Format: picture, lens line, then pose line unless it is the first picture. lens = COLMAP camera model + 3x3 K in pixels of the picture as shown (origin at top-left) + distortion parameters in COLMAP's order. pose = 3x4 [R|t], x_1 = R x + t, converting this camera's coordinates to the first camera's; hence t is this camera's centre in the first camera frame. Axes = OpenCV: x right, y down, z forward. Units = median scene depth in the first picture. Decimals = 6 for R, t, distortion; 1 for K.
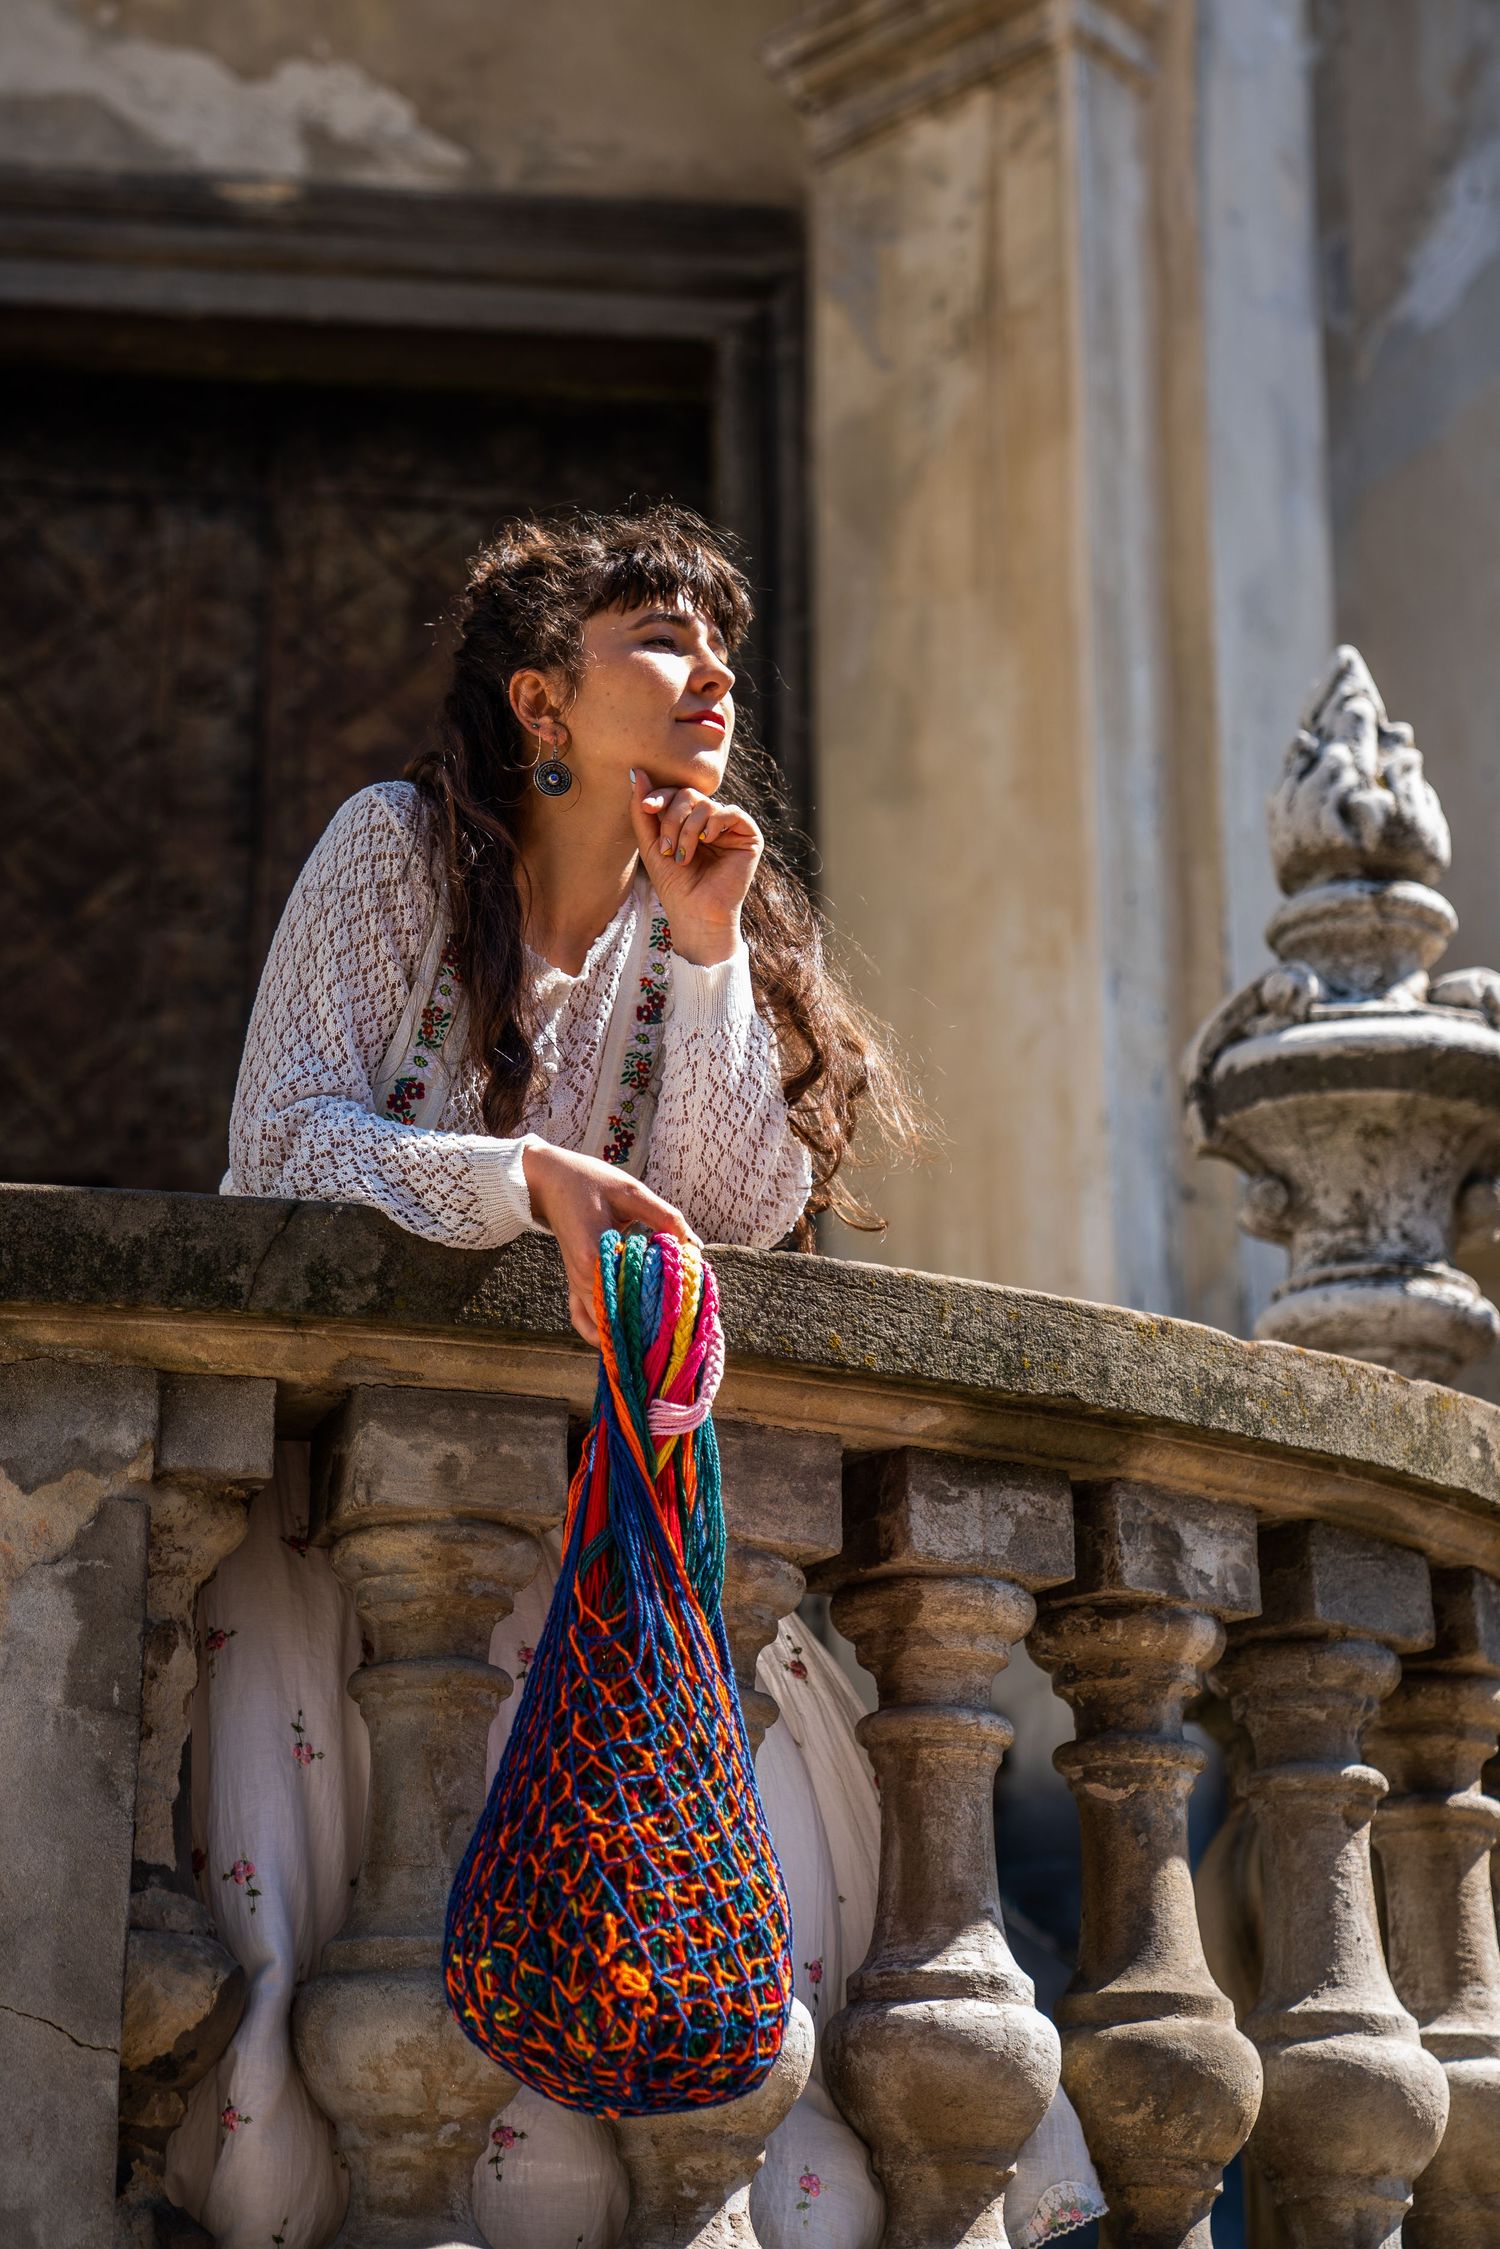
lens RADIAL K [[4530.4, 0, 746.6], [0, 4530.4, 979.9], [0, 0, 1]] dist [0.206336, 0.180056]
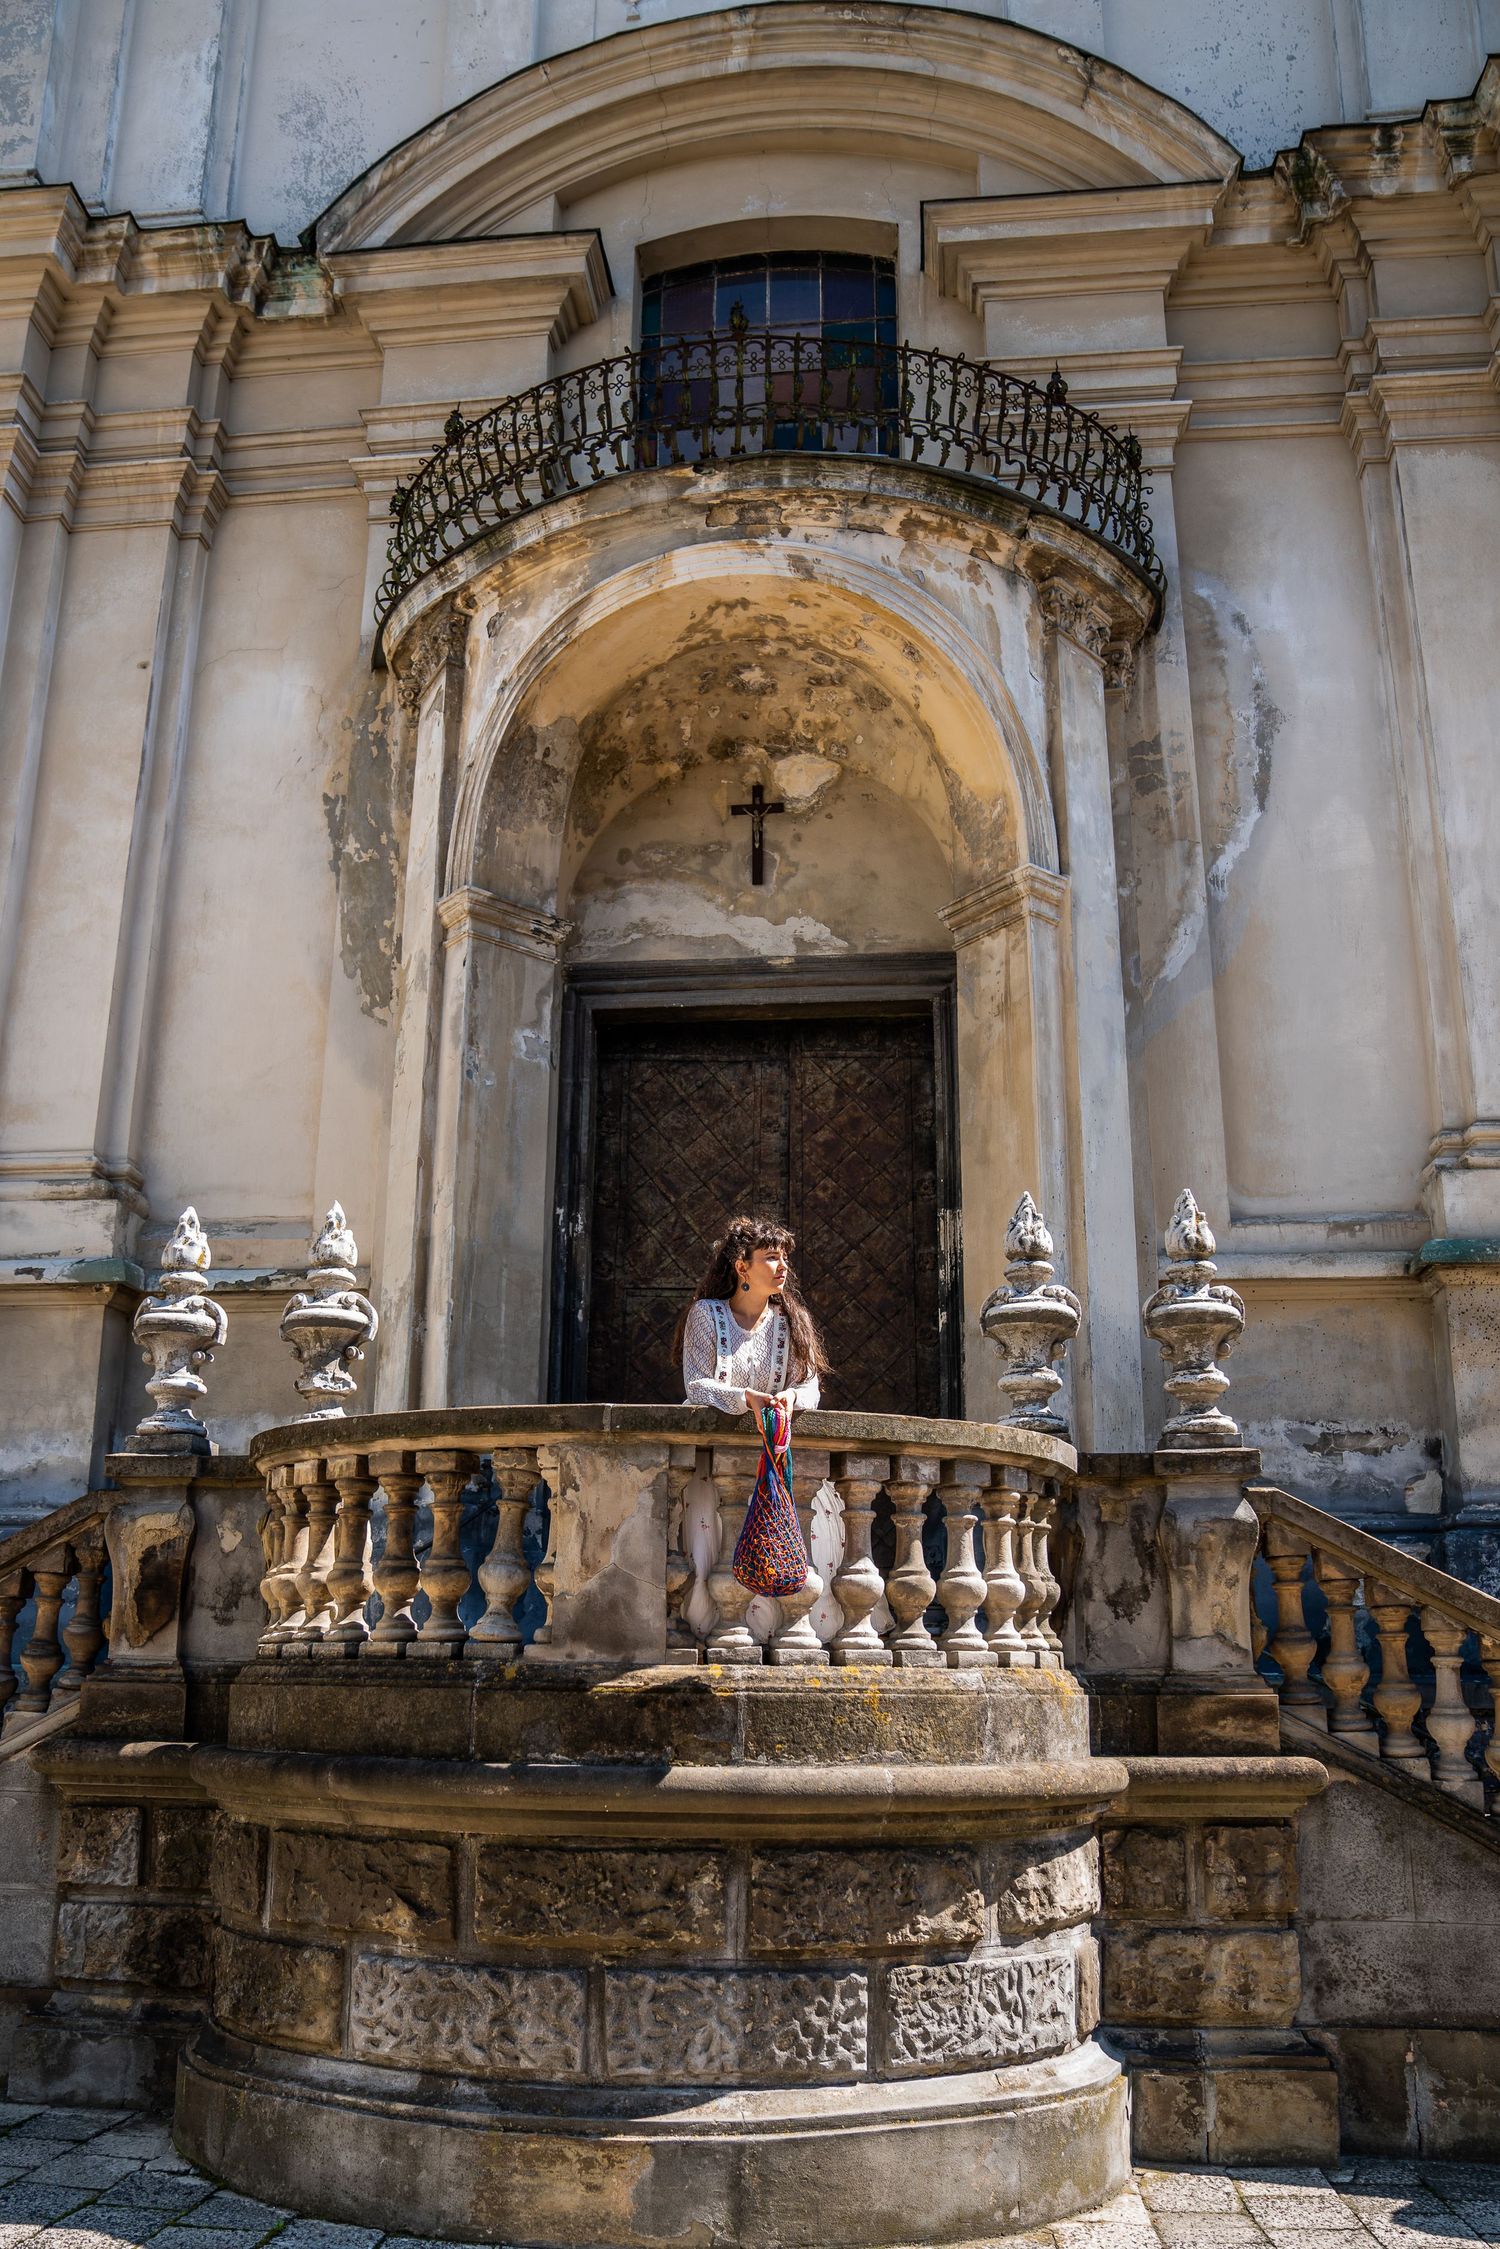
lens RADIAL K [[1870.4, 0, 750.0], [0, 1870.4, 1124.5], [0, 0, 1]] dist [-0.245690, -0.000282]
pose [[0.983208, -0.049910, -0.175532, 0.296279], [0.051999, 0.998620, 0.007321, -0.246344], [0.174925, -0.016325, 0.984446, -0.817346]]
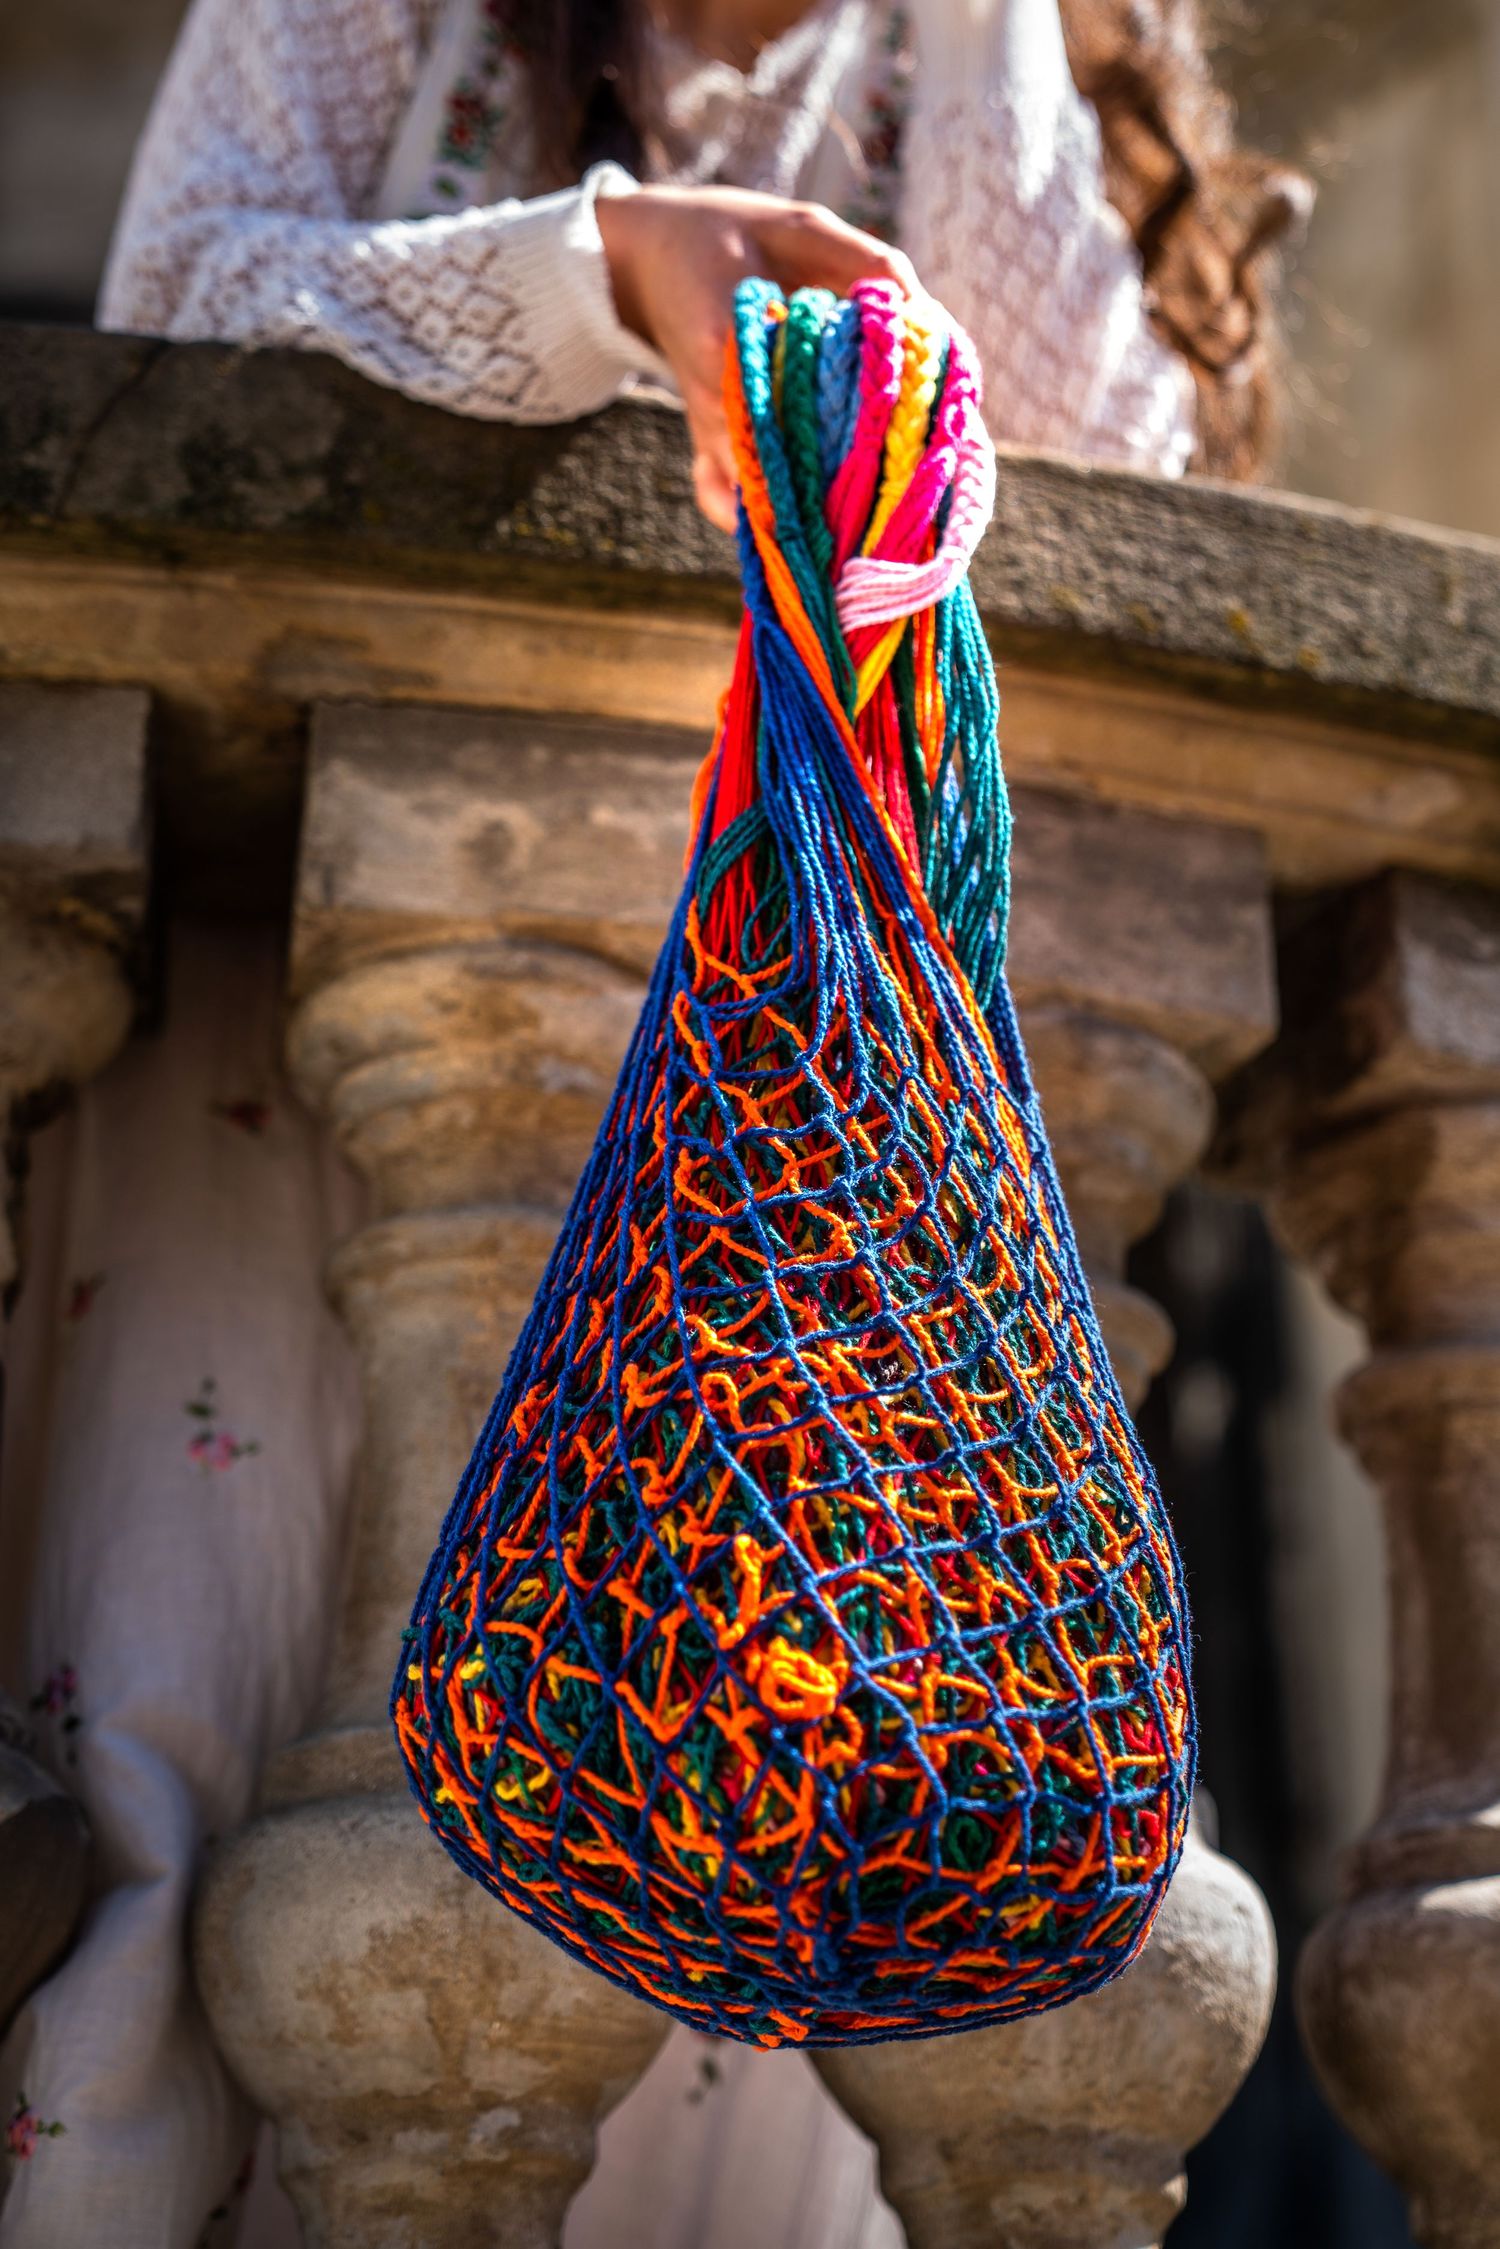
lens RADIAL K [[3707.9, 0, 864.6], [0, 3707.9, 1123.7], [0, 0, 1]] dist [0.234438, -0.135745]
pose [[0.993523, -0.055964, -0.098896, 0.016750], [0.045829, 0.993735, -0.101936, 0.189392], [0.103981, 0.096743, 0.989863, 0.611125]]
